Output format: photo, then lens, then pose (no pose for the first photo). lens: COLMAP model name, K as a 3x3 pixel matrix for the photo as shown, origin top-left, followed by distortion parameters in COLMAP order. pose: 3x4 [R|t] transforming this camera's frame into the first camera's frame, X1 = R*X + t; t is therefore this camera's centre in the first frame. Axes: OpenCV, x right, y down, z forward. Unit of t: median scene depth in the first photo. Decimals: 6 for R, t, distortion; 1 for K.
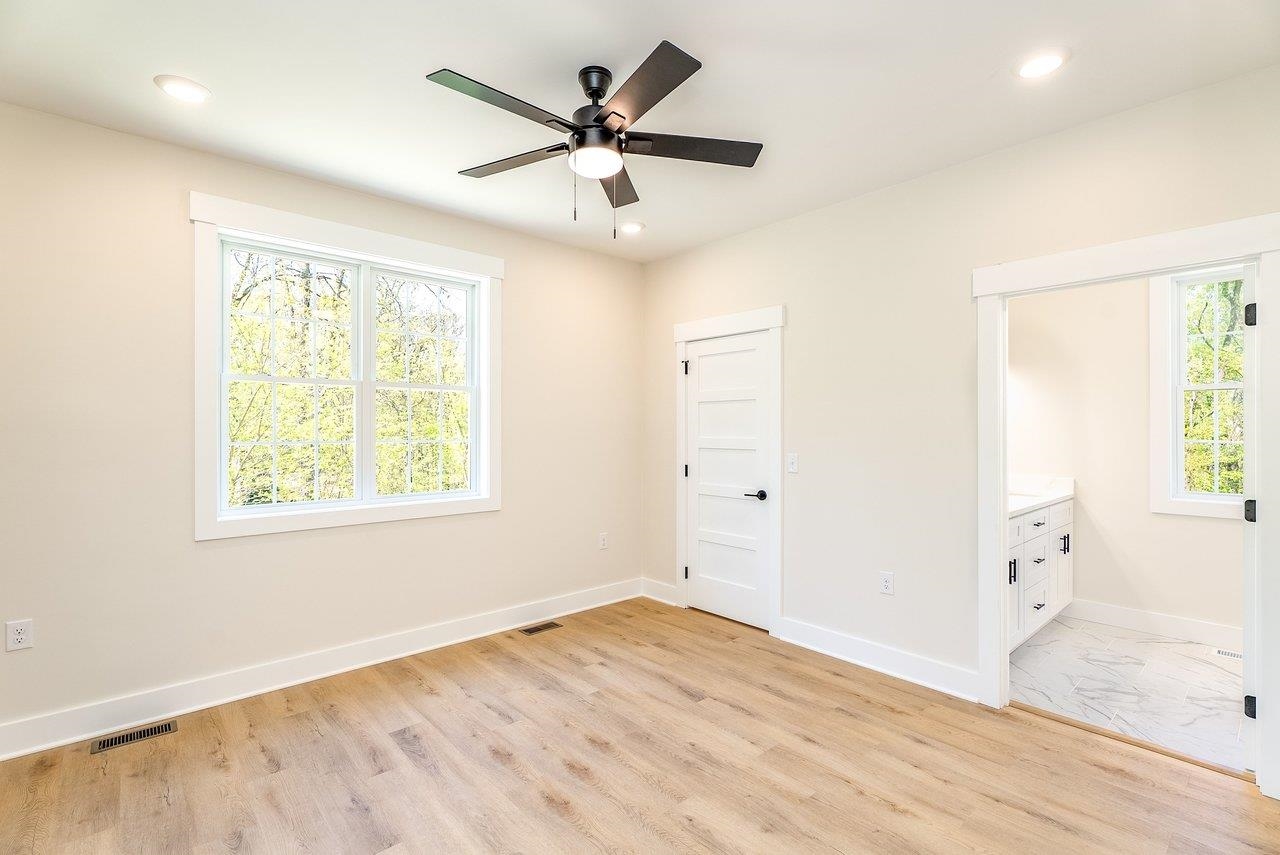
lens RADIAL K [[576.6, 0, 636.5], [0, 576.6, 428.7], [0, 0, 1]] dist [-0.001676, -0.001550]
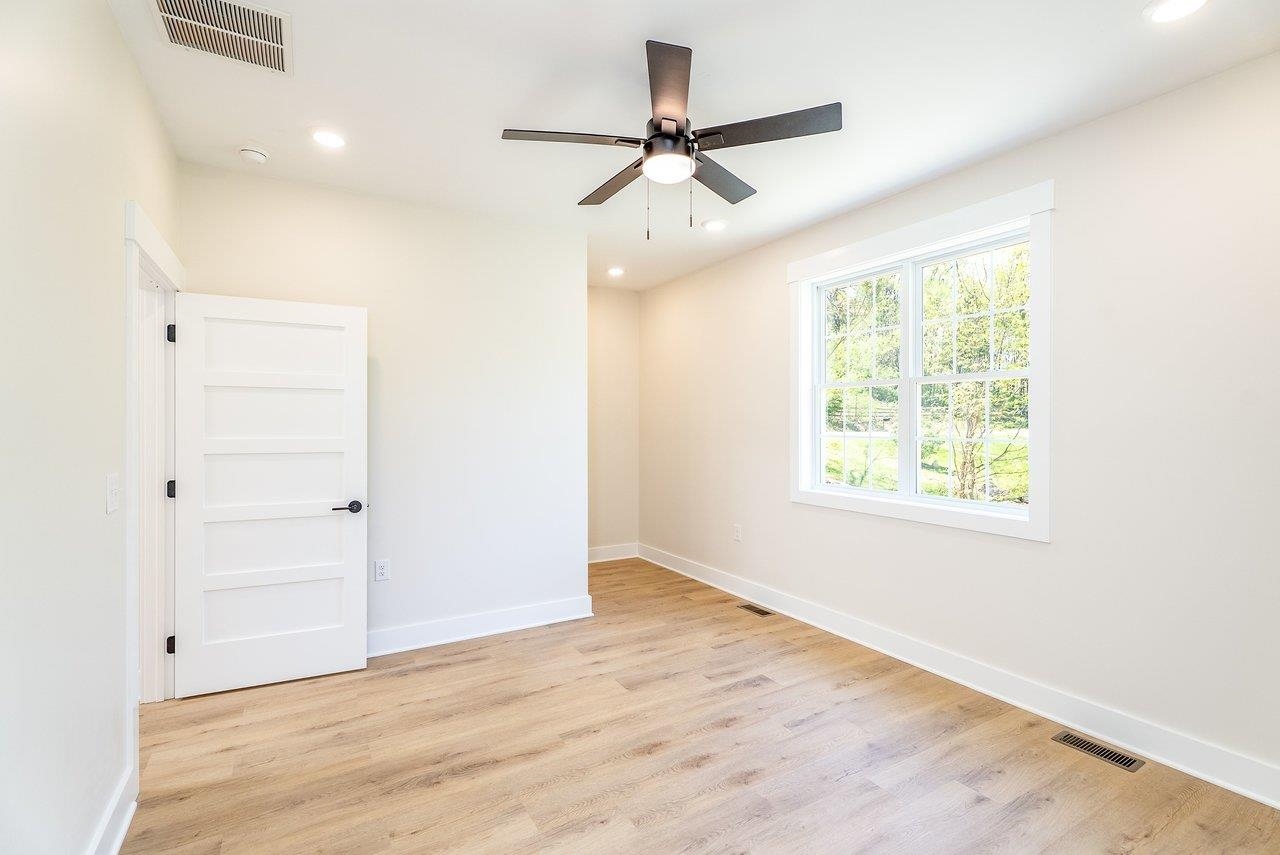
lens RADIAL K [[576.6, 0, 636.5], [0, 576.6, 428.7], [0, 0, 1]] dist [-0.001676, -0.001550]
pose [[-0.193919, 0.008730, -0.980979, 0.710778], [-0.004679, 0.999941, 0.009823, -0.002587], [0.981006, 0.006495, -0.193866, 0.847888]]
